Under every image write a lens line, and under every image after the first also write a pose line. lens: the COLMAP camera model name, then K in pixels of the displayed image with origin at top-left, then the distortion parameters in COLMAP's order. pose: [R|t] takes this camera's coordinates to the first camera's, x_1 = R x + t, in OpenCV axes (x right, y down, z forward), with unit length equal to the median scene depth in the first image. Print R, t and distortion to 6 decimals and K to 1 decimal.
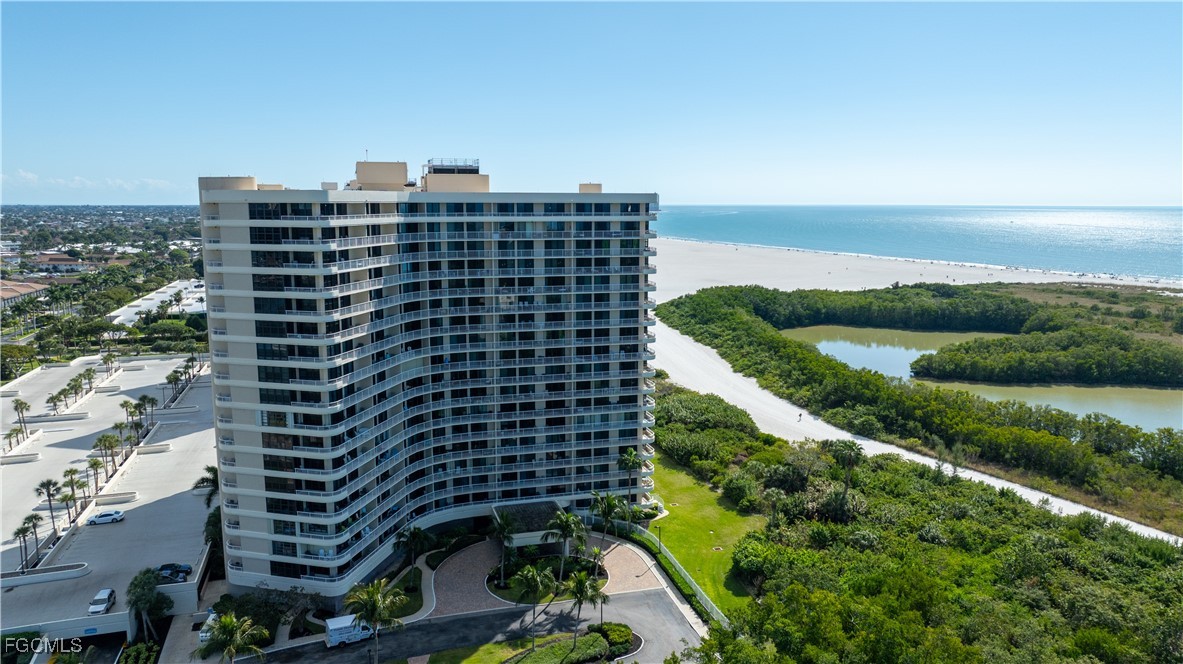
lens RADIAL K [[835.8, 0, 591.5], [0, 835.8, 332.0], [0, 0, 1]] dist [-0.032573, -0.003143]
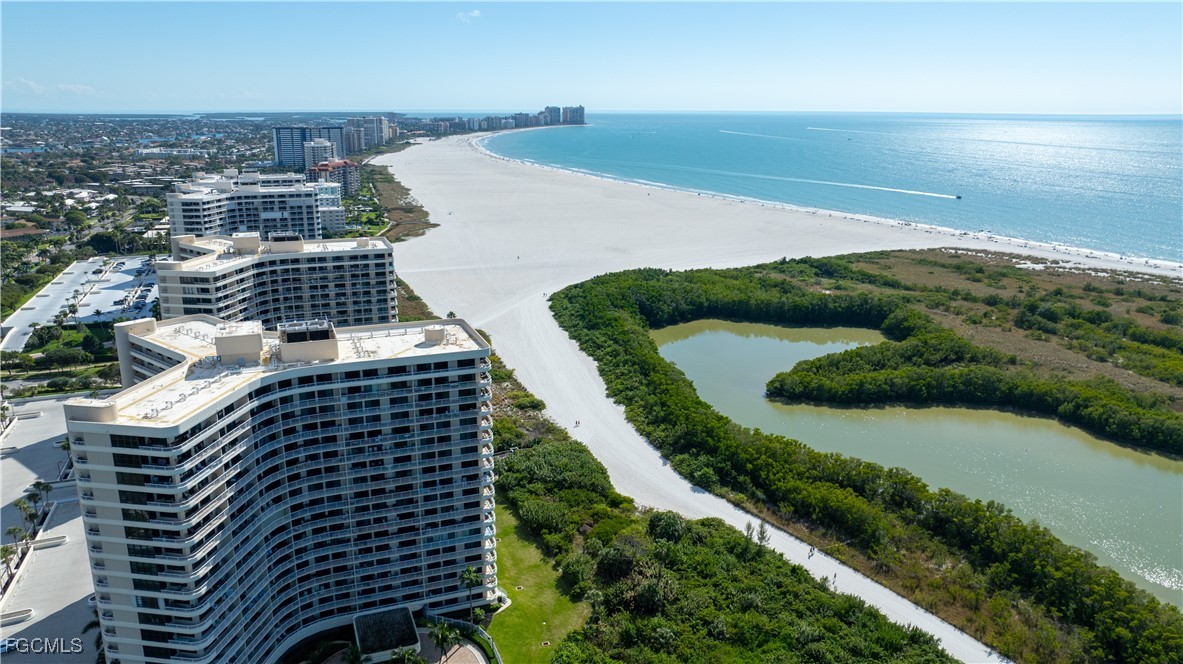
lens RADIAL K [[834.9, 0, 595.0], [0, 834.9, 327.1], [0, 0, 1]] dist [-0.032280, 0.043539]
pose [[0.996436, -0.018185, 0.082373, 0.115743], [0.008779, 0.993540, 0.113144, -0.291104], [-0.083898, -0.112018, 0.990158, -0.128965]]
